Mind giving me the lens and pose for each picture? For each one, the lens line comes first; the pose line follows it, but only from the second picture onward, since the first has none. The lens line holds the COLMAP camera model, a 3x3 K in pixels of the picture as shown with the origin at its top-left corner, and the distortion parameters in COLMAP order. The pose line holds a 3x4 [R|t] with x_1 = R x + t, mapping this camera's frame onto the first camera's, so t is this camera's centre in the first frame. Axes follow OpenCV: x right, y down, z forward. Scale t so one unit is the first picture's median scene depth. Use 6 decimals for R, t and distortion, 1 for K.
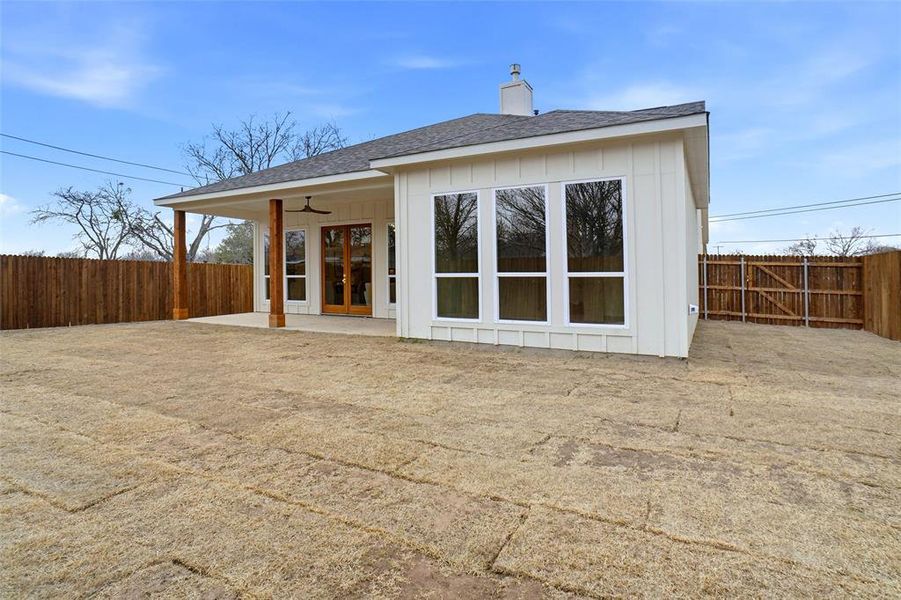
lens RADIAL K [[478.9, 0, 451.3], [0, 478.9, 291.5], [0, 0, 1]] dist [-0.076242, 0.039372]
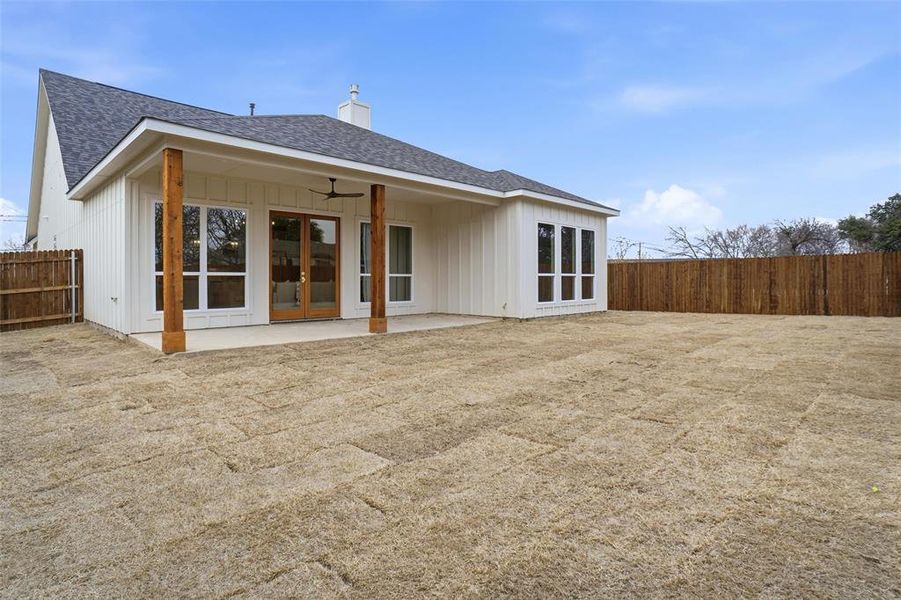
lens RADIAL K [[478.9, 0, 451.3], [0, 478.9, 291.5], [0, 0, 1]] dist [-0.076242, 0.039372]
pose [[0.268920, -0.029719, 0.962704, -1.166245], [0.024807, 0.999406, 0.023923, -0.017799], [-0.962843, 0.017448, 0.269497, 0.638967]]
